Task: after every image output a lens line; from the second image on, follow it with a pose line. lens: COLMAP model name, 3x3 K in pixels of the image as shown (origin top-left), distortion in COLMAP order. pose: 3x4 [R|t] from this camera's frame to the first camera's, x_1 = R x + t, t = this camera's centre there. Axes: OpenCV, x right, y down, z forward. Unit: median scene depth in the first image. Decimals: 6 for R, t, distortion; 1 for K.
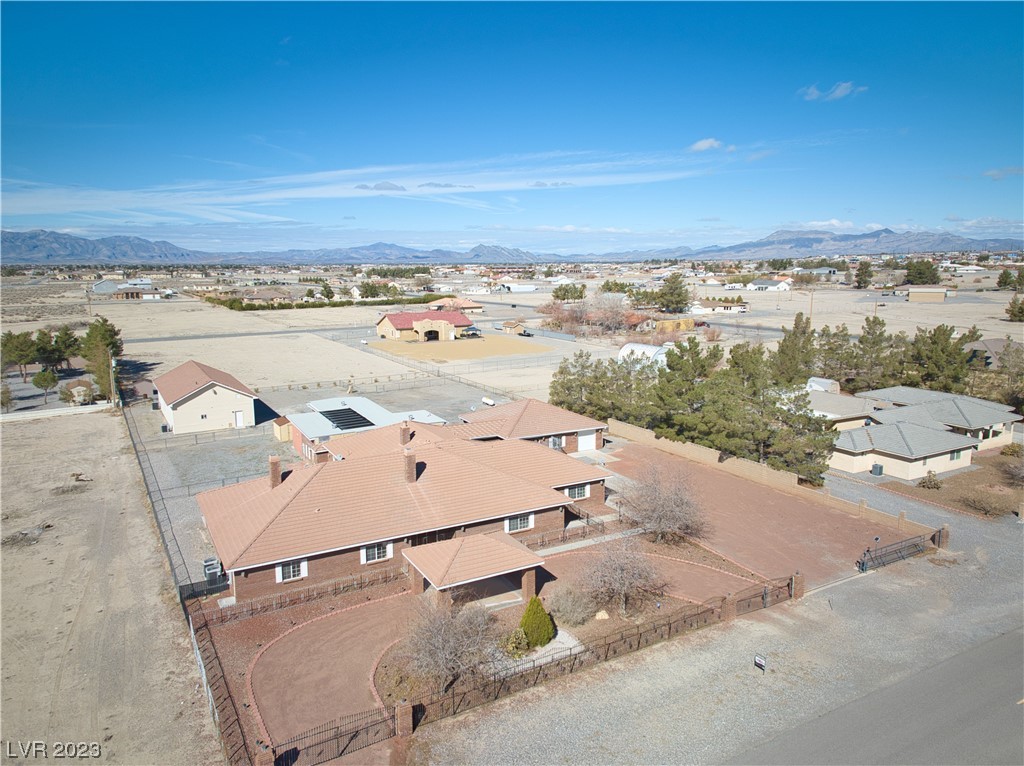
lens RADIAL K [[733.9, 0, 512.0], [0, 733.9, 383.0], [0, 0, 1]] dist [0.095715, -0.068115]
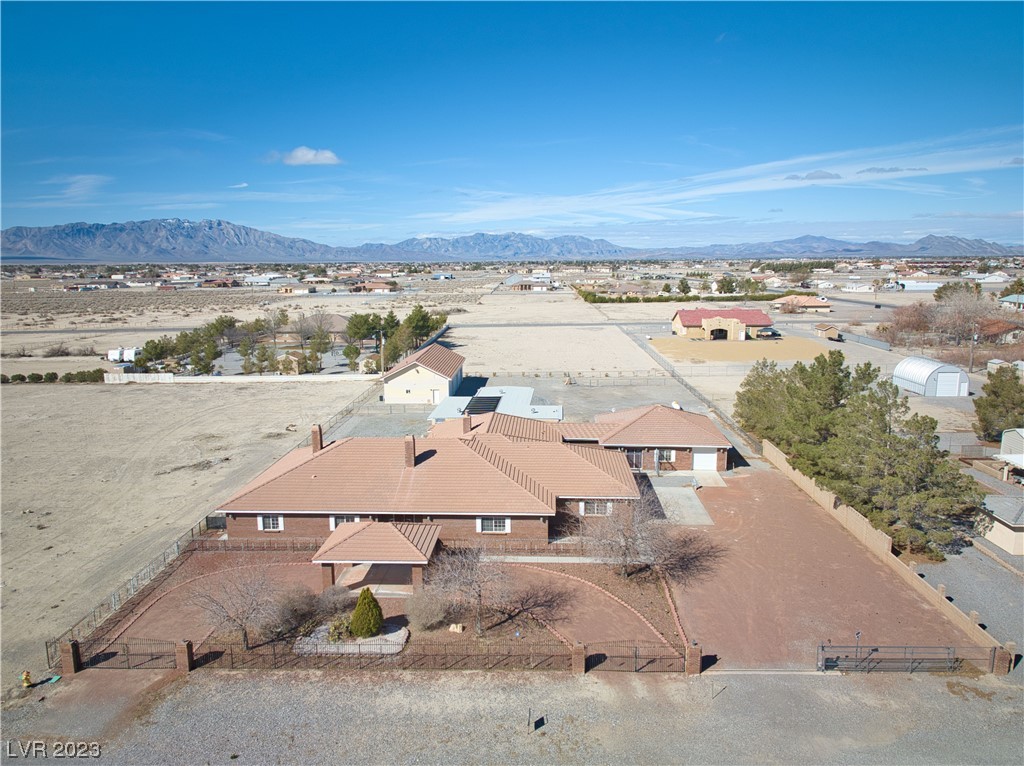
lens RADIAL K [[729.0, 0, 512.0], [0, 729.0, 383.0], [0, 0, 1]] dist [0.057117, -0.071121]
pose [[0.845994, 0.091389, -0.525302, 0.147868], [-0.086671, 0.995669, 0.033638, -0.009415], [0.526102, 0.017071, 0.850250, 0.050647]]
